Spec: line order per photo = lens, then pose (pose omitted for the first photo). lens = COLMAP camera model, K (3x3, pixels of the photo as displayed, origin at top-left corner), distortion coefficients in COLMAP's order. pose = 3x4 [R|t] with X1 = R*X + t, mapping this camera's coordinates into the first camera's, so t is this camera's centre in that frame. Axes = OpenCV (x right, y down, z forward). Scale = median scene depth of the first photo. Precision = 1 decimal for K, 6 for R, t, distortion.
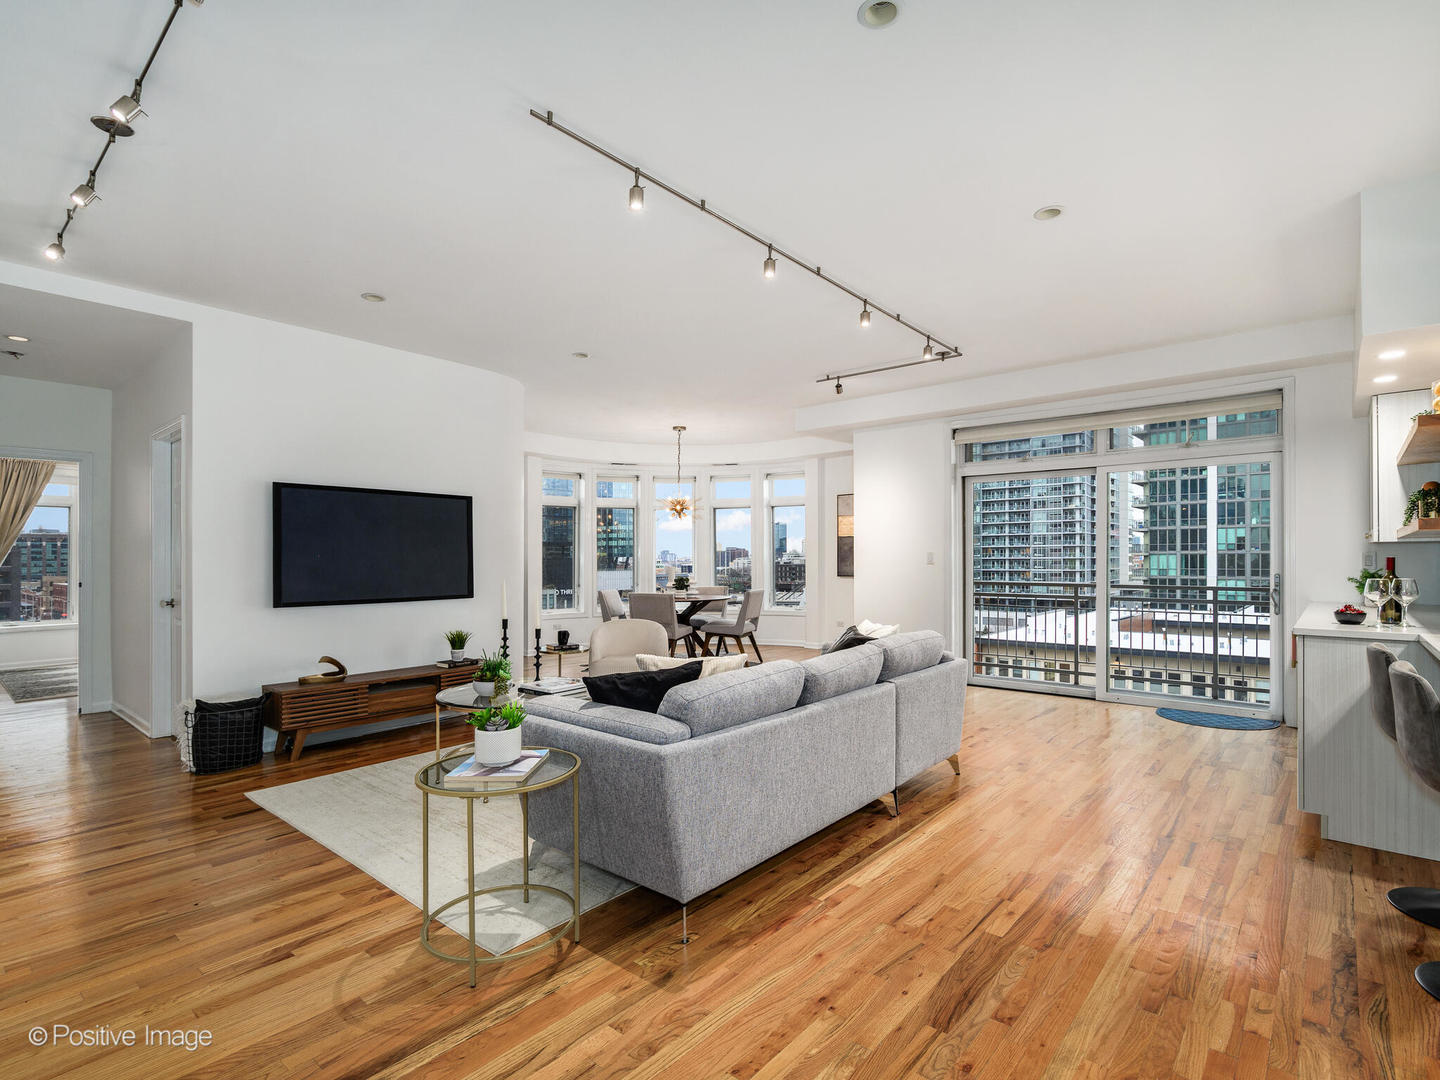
lens RADIAL K [[723.6, 0, 730.1], [0, 723.6, 566.5], [0, 0, 1]] dist [0.016289, -0.008109]
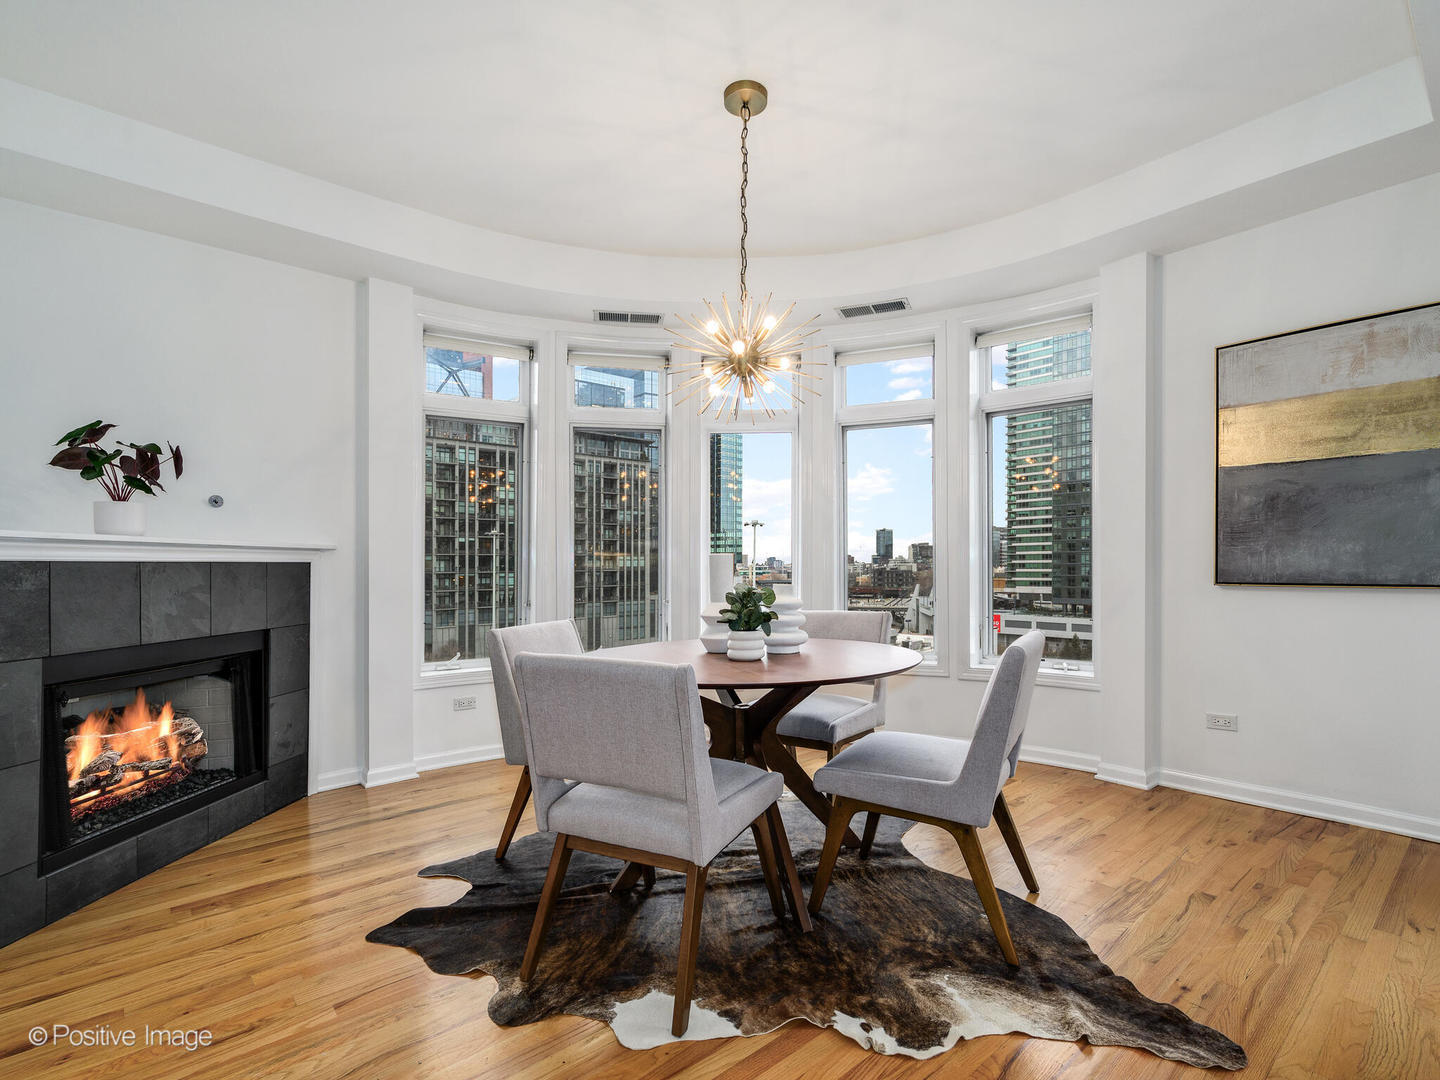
lens RADIAL K [[682.1, 0, 747.5], [0, 682.1, 573.3], [0, 0, 1]] dist [0.012473, -0.000111]
pose [[0.991533, 0.001424, -0.129844, -0.035771], [-0.001278, 0.999998, 0.001203, 0.010201], [0.129846, -0.001027, 0.991534, 0.815905]]
